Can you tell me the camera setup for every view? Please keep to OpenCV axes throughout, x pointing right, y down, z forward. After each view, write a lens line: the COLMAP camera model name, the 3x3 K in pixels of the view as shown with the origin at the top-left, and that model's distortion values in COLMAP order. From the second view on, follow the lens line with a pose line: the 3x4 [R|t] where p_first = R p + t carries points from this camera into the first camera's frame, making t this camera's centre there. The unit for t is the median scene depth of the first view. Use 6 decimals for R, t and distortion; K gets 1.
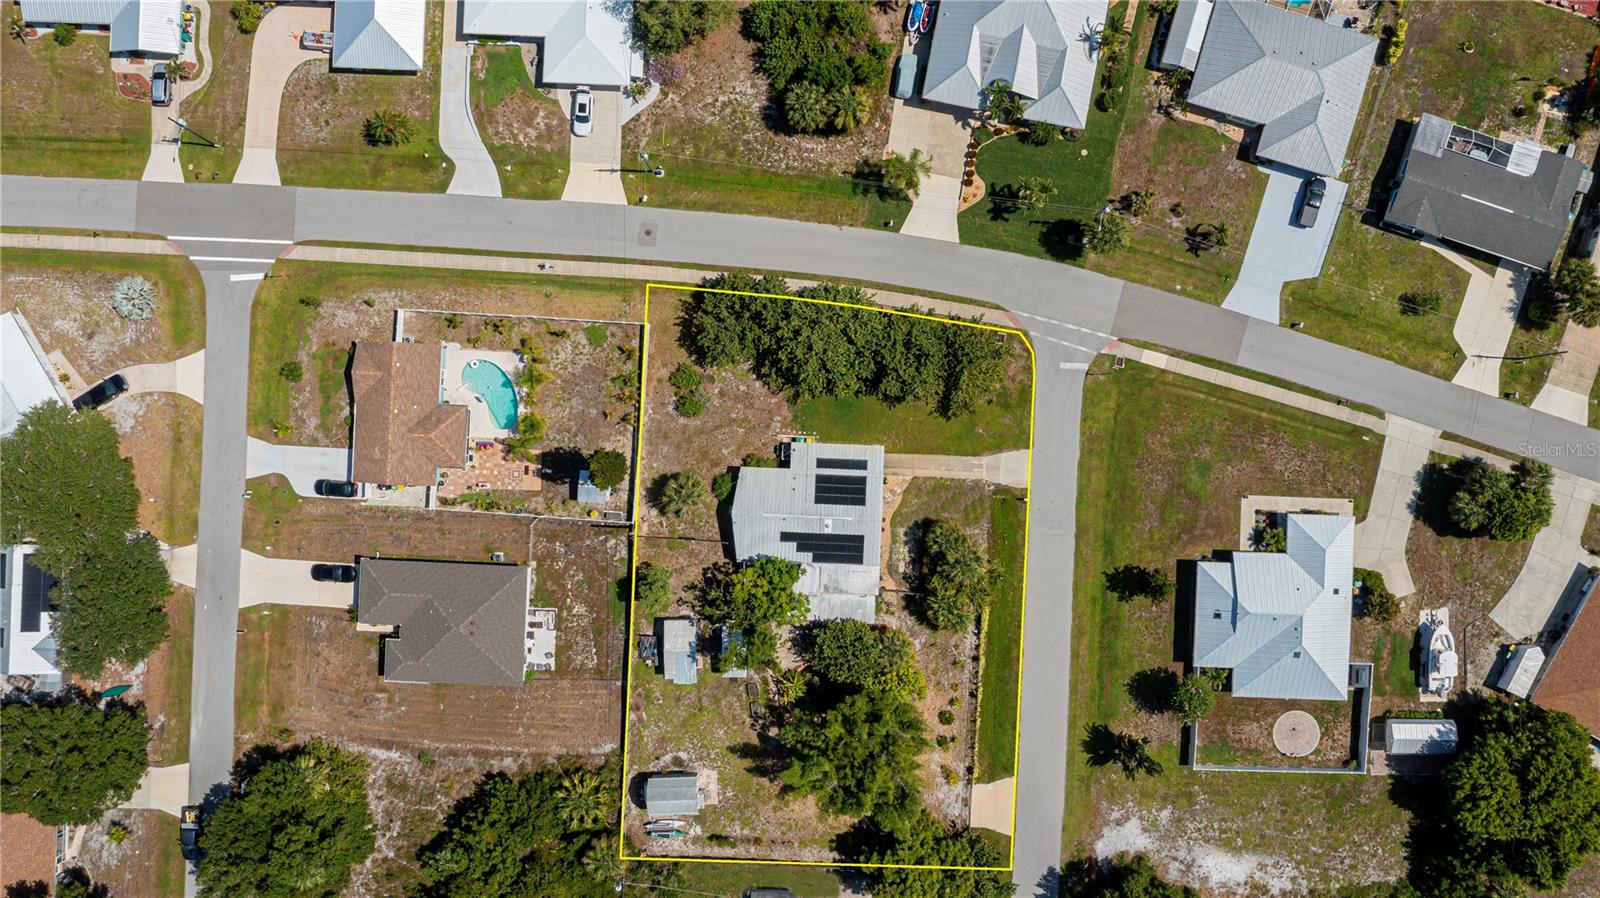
lens RADIAL K [[1229.3, 0, 800.0], [0, 1229.3, 449.0], [0, 0, 1]] dist [0.006672, -0.085055]
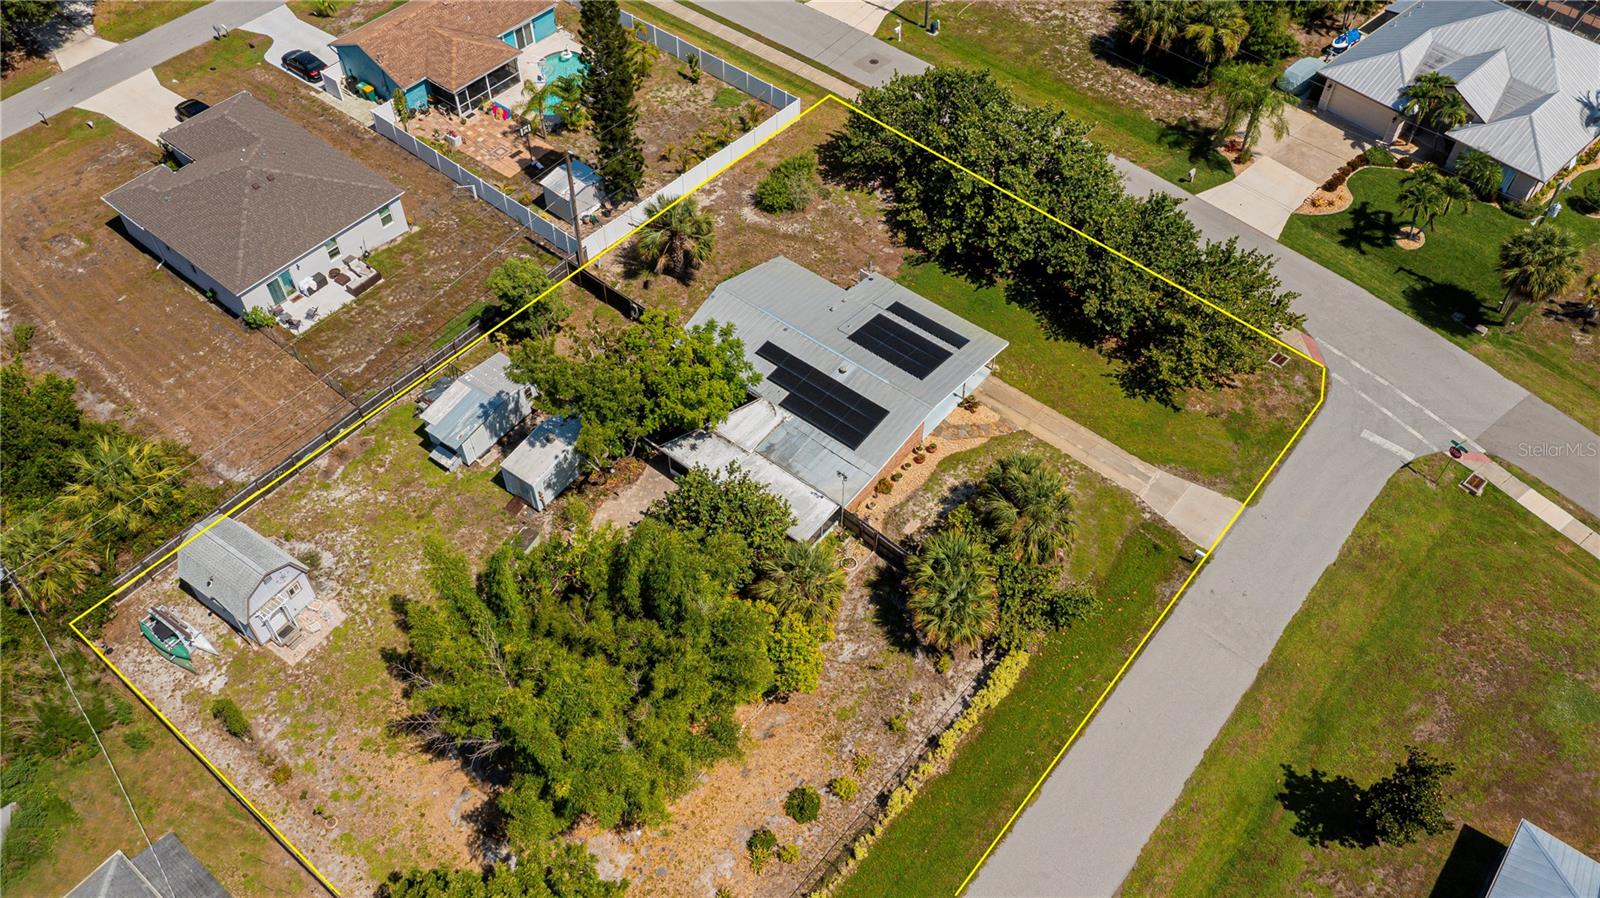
lens RADIAL K [[1247.3, 0, 800.0], [0, 1247.3, 449.0], [0, 0, 1]] dist [-0.011114, 0.001815]
pose [[0.800425, 0.466521, -0.376401, 0.222785], [-0.599265, 0.607918, -0.520881, 0.368754], [-0.014181, 0.642490, 0.766162, 0.590012]]
